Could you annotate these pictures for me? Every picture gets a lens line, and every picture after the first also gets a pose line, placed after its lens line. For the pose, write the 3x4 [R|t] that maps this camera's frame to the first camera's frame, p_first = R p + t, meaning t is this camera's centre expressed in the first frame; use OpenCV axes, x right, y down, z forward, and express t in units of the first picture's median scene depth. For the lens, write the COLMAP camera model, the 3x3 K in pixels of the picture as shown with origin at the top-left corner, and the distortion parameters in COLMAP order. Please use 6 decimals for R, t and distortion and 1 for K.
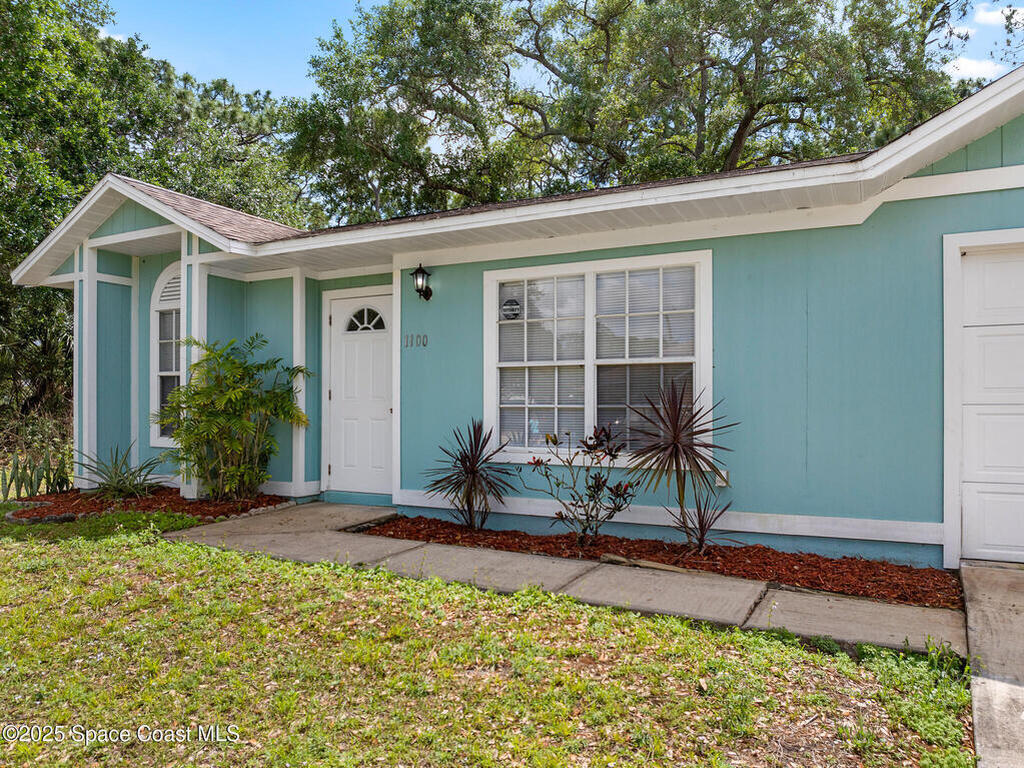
lens RADIAL K [[726.0, 0, 517.3], [0, 726.0, 410.8], [0, 0, 1]] dist [-0.036111, 0.000733]
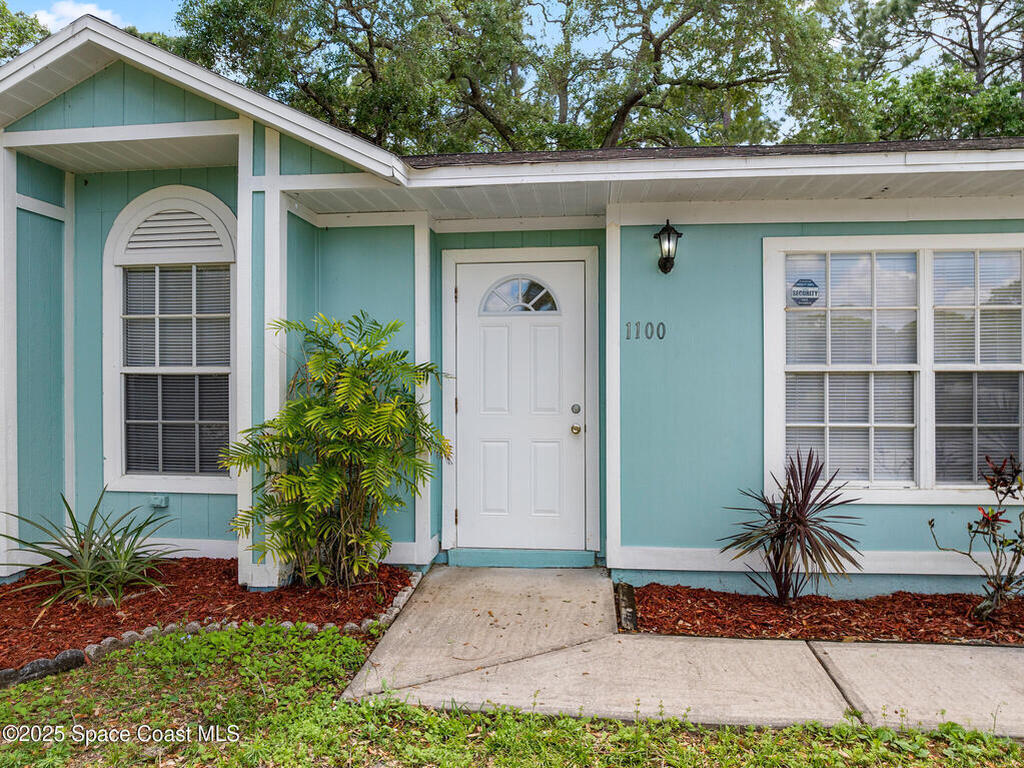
lens RADIAL K [[723.8, 0, 512.0], [0, 723.8, 384.0], [0, 0, 1]] dist [-0.039462, 0.003348]
pose [[0.933347, -0.006778, 0.358912, -0.505758], [0.007272, 0.999974, -0.000025, -0.046134], [-0.358902, 0.002634, 0.933371, 0.400657]]
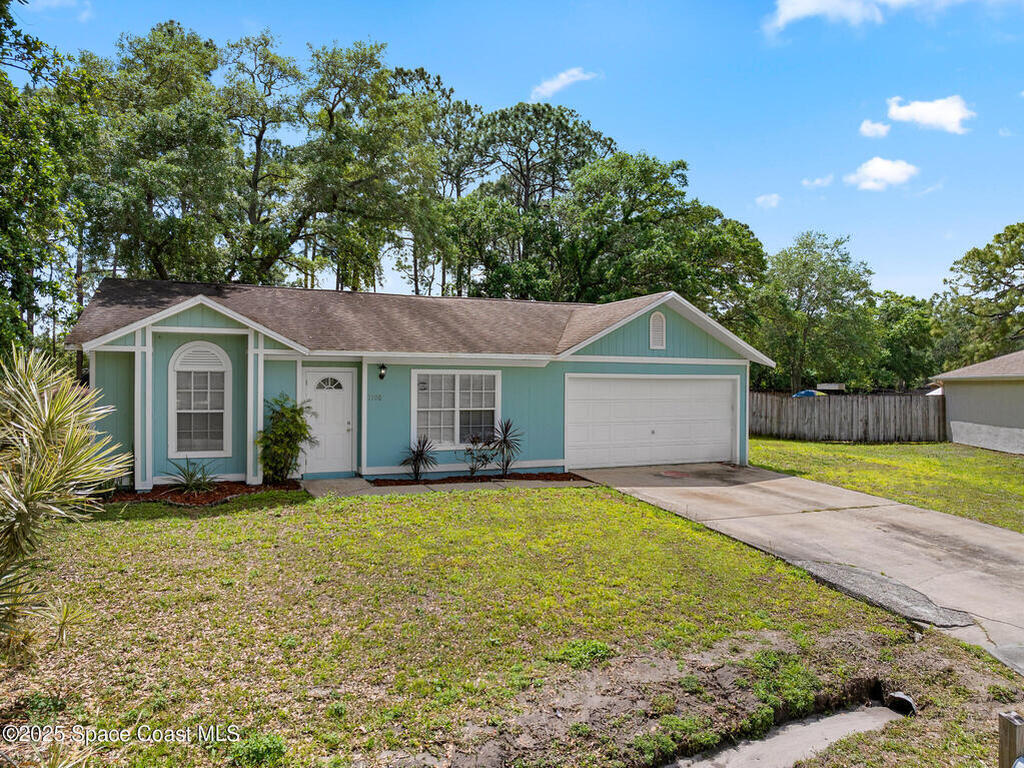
lens RADIAL K [[723.8, 0, 512.0], [0, 723.8, 384.0], [0, 0, 1]] dist [-0.039462, 0.003348]
pose [[0.627995, -0.001553, 0.778216, -1.545802], [-0.002542, 0.999989, 0.004046, -0.146193], [-0.778213, -0.004519, 0.627984, -0.657748]]
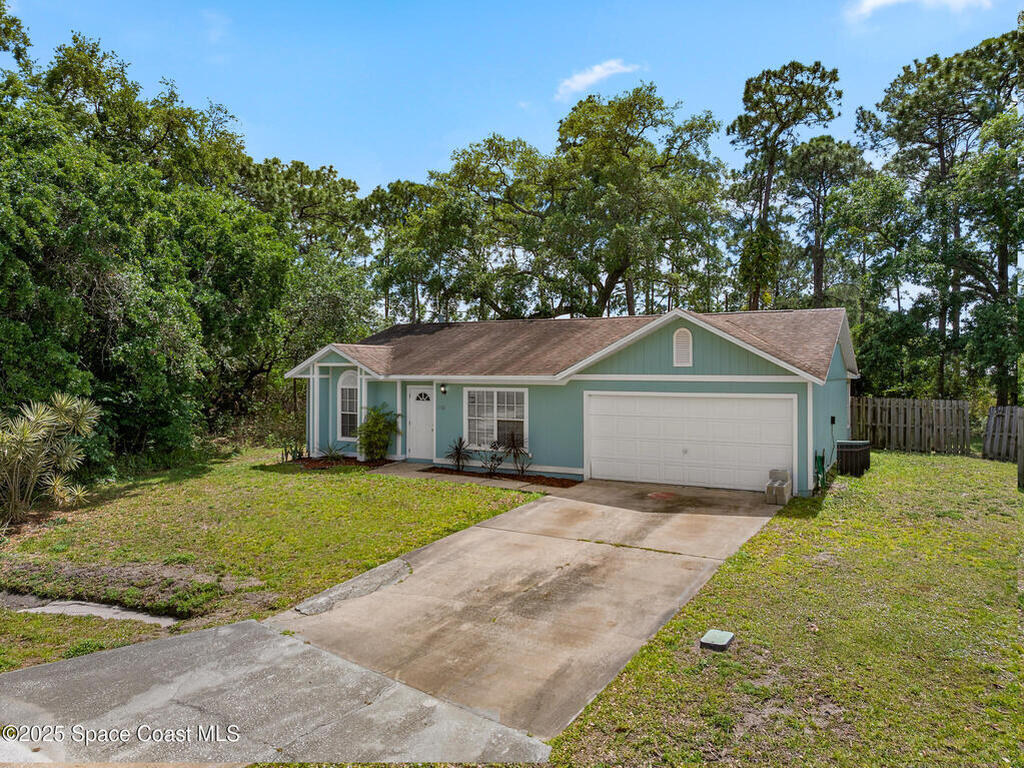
lens RADIAL K [[723.8, 0, 512.0], [0, 723.8, 384.0], [0, 0, 1]] dist [-0.039462, 0.003348]
pose [[0.999363, -0.001421, -0.035648, 0.253358], [0.002017, 0.999859, 0.016686, -0.241441], [0.035620, -0.016747, 0.999225, -1.927801]]
